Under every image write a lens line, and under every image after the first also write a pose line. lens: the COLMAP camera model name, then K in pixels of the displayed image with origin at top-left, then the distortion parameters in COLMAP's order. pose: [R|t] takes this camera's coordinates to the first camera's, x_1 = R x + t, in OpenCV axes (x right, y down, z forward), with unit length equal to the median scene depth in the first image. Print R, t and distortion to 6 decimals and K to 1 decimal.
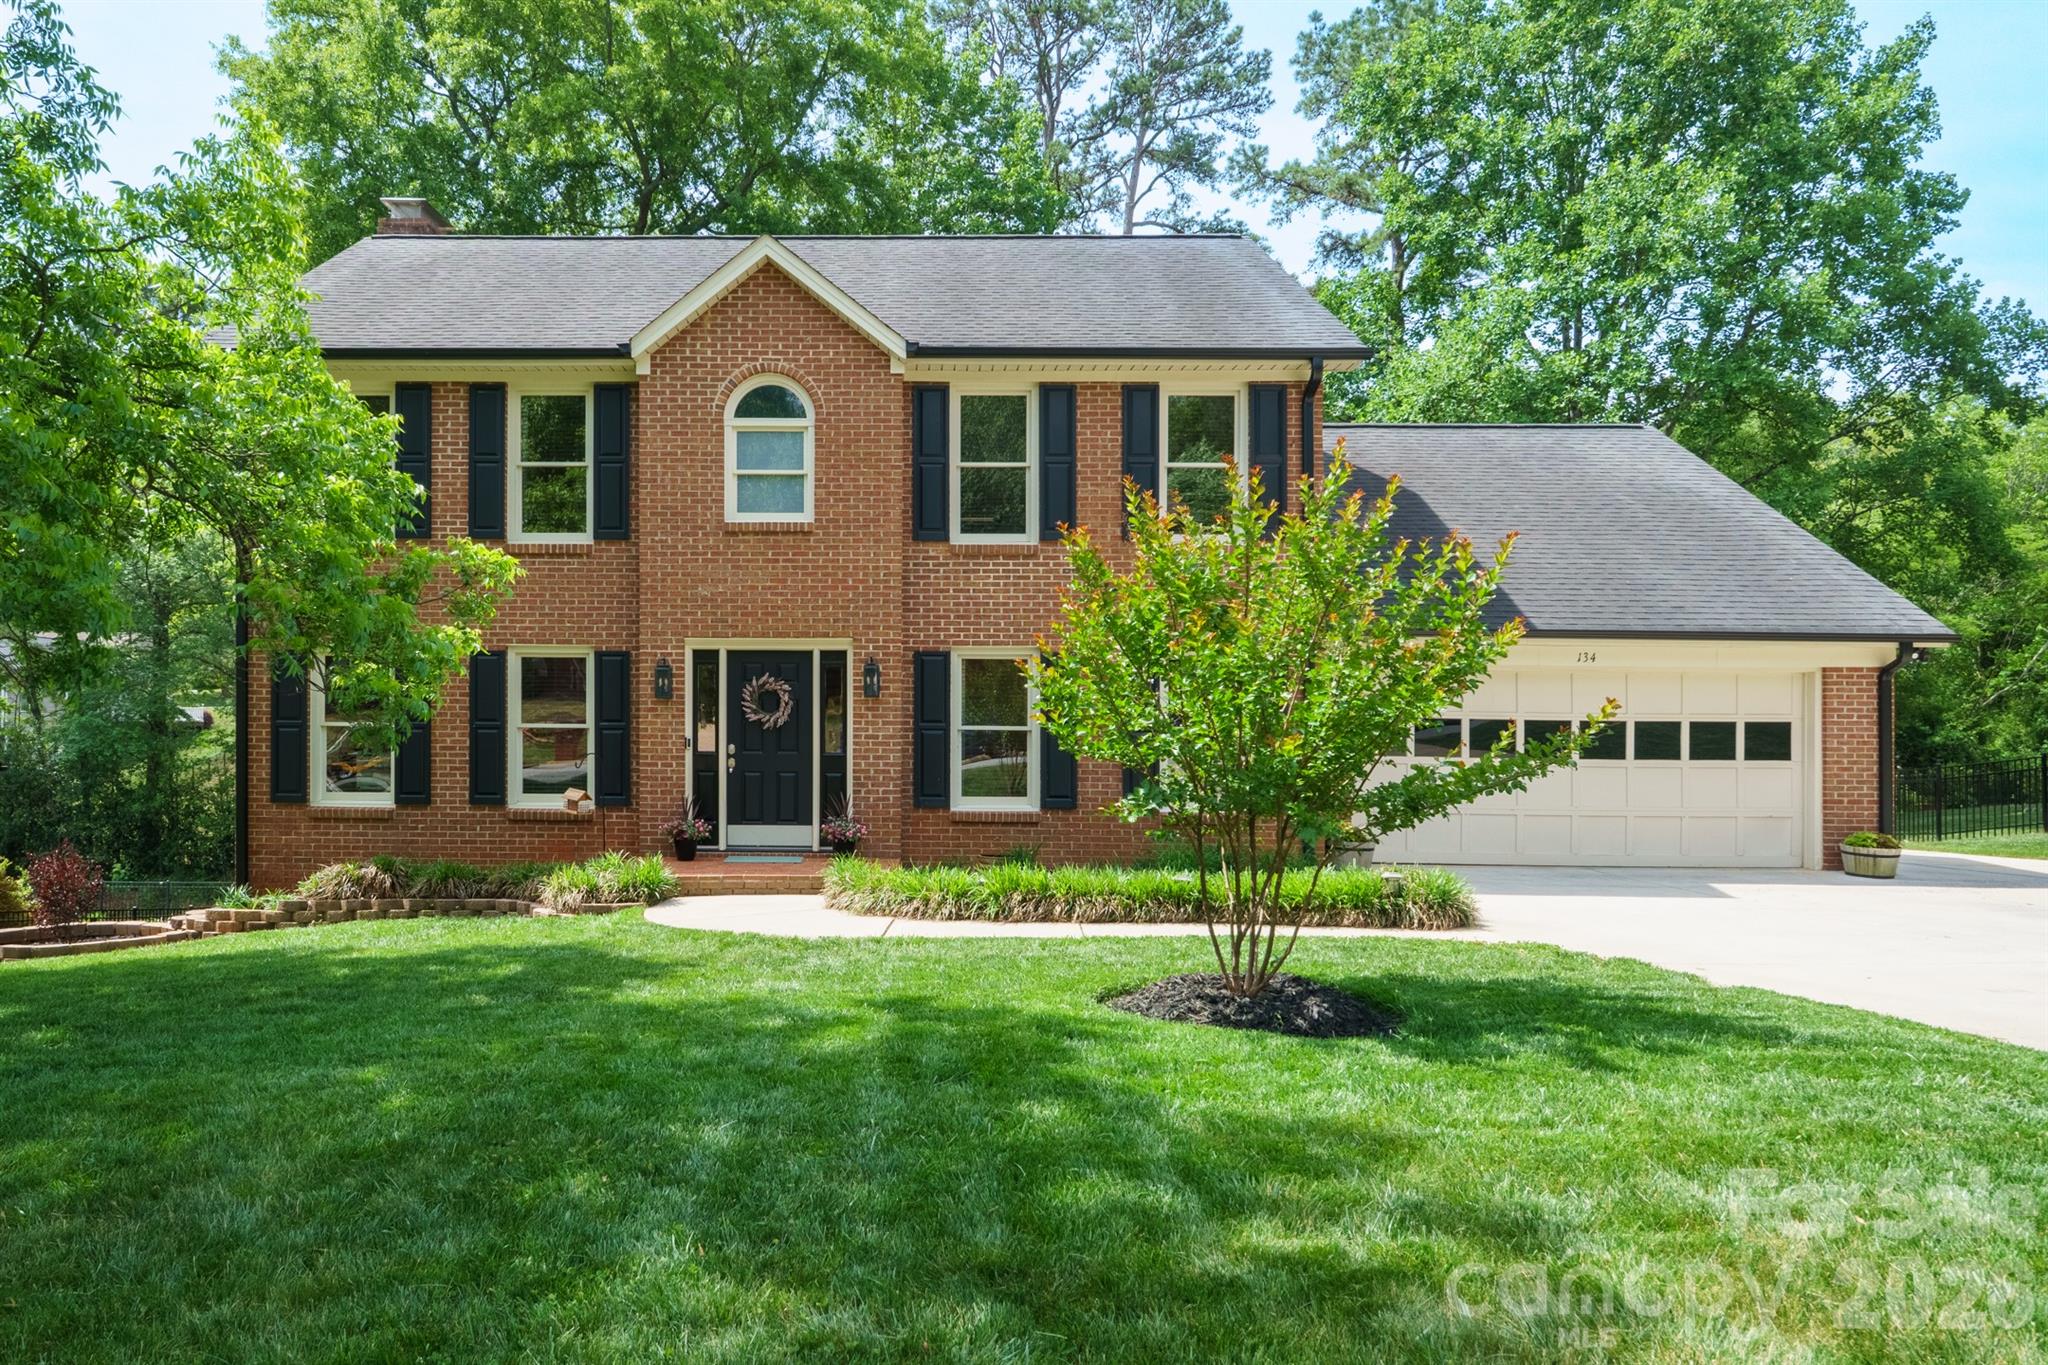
lens RADIAL K [[1242.7, 0, 1023.1], [0, 1242.7, 686.3], [0, 0, 1]] dist [0.000707, 0.000027]
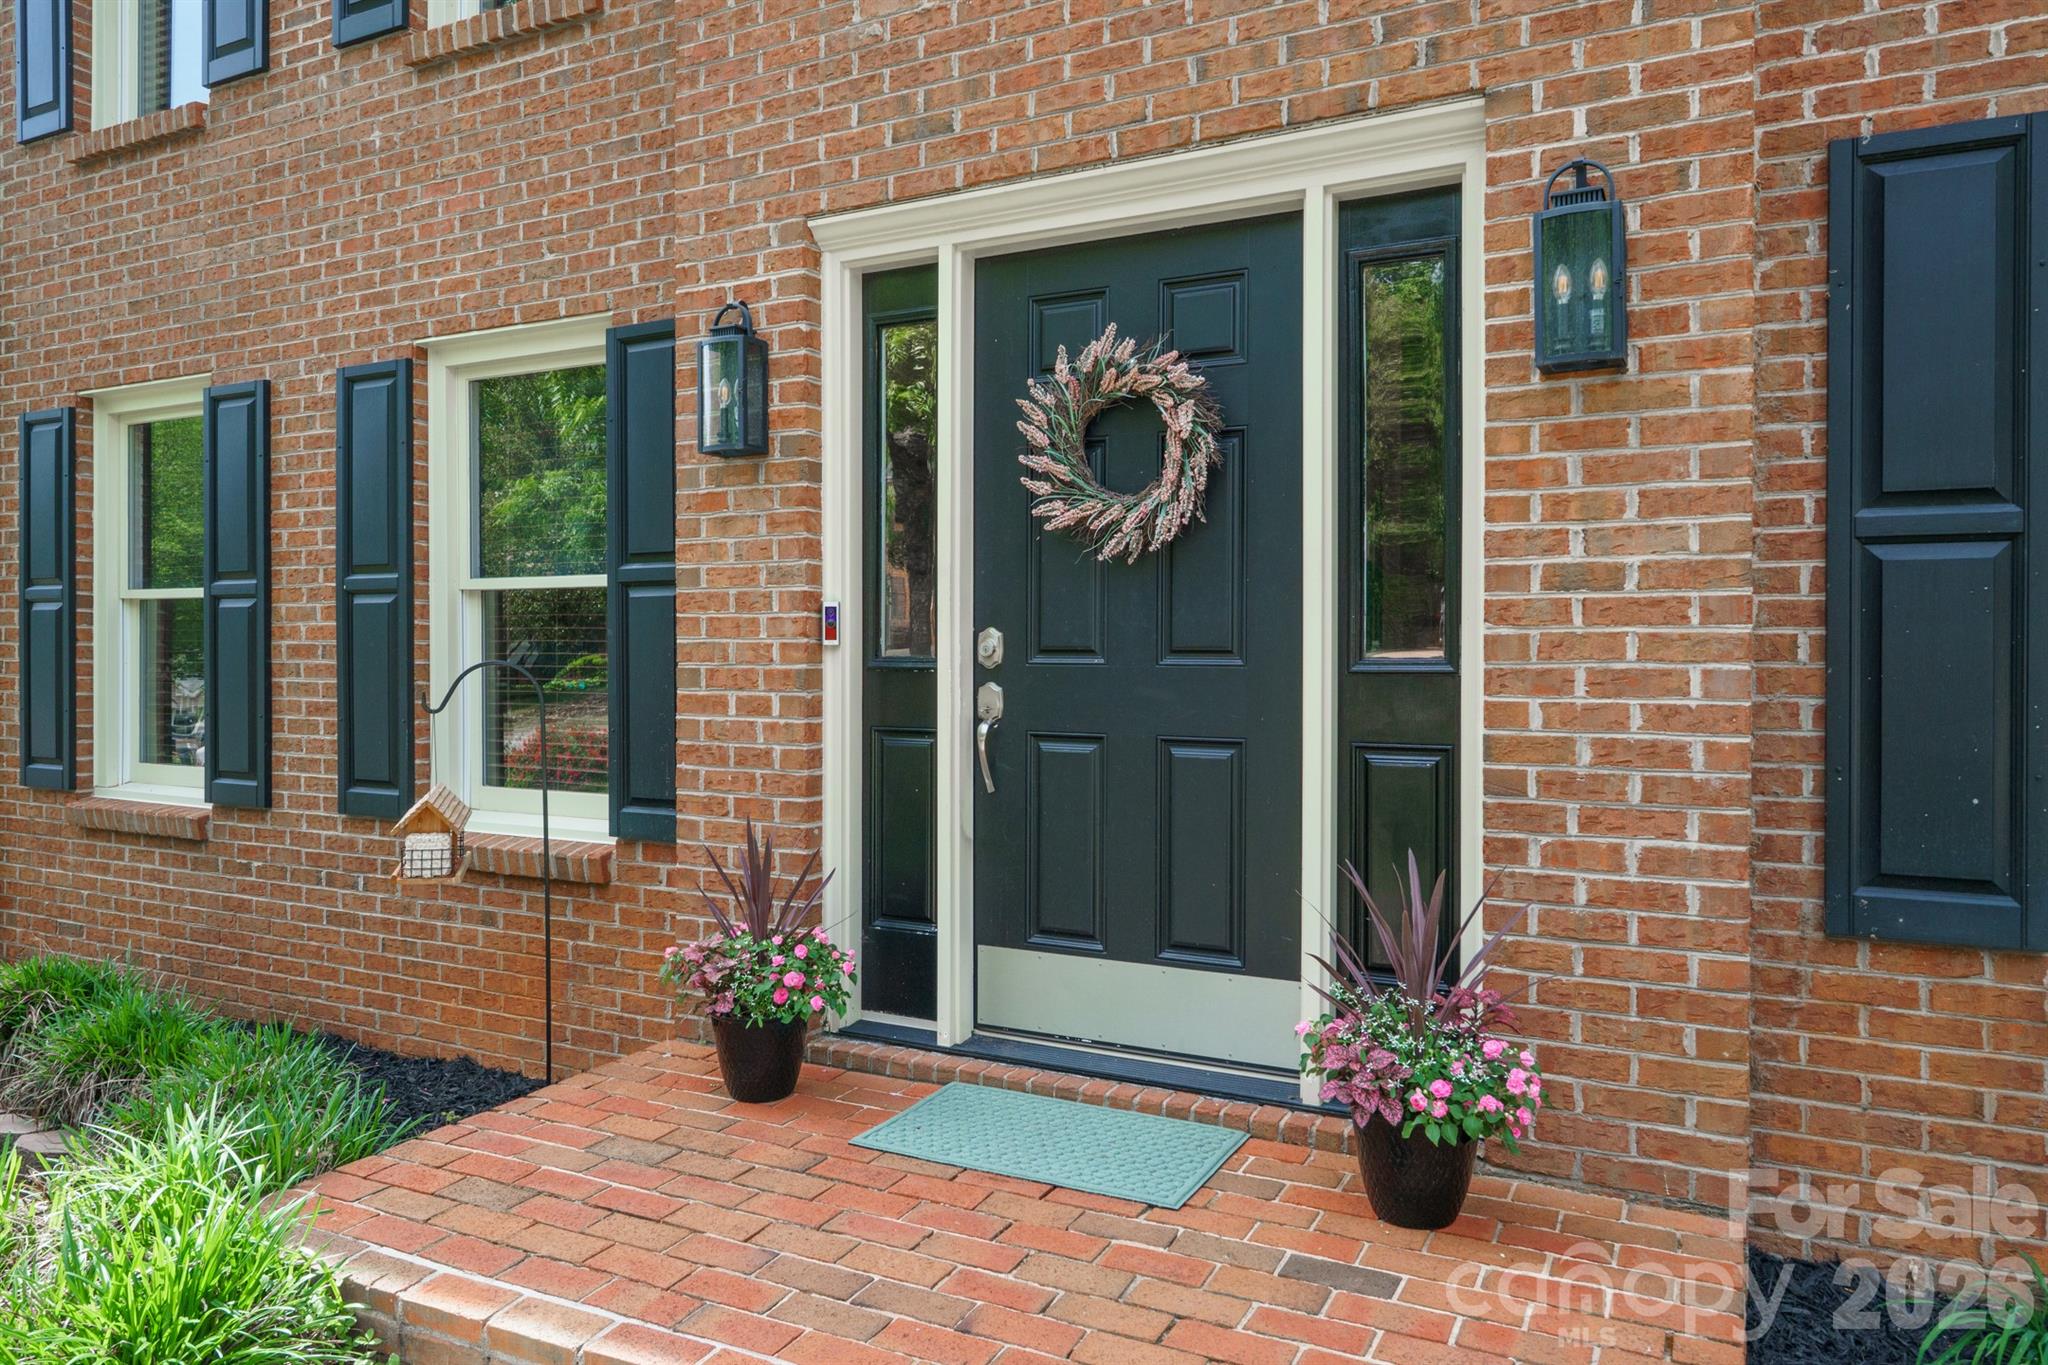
lens RADIAL K [[1410.4, 0, 1022.8], [0, 1410.4, 677.0], [0, 0, 1]] dist [0.002165, 0.000380]
pose [[0.889664, 0.004587, -0.456592, -0.097281], [-0.000112, 0.999952, 0.009827, 0.054312], [0.456615, -0.008691, 0.889622, 0.750515]]
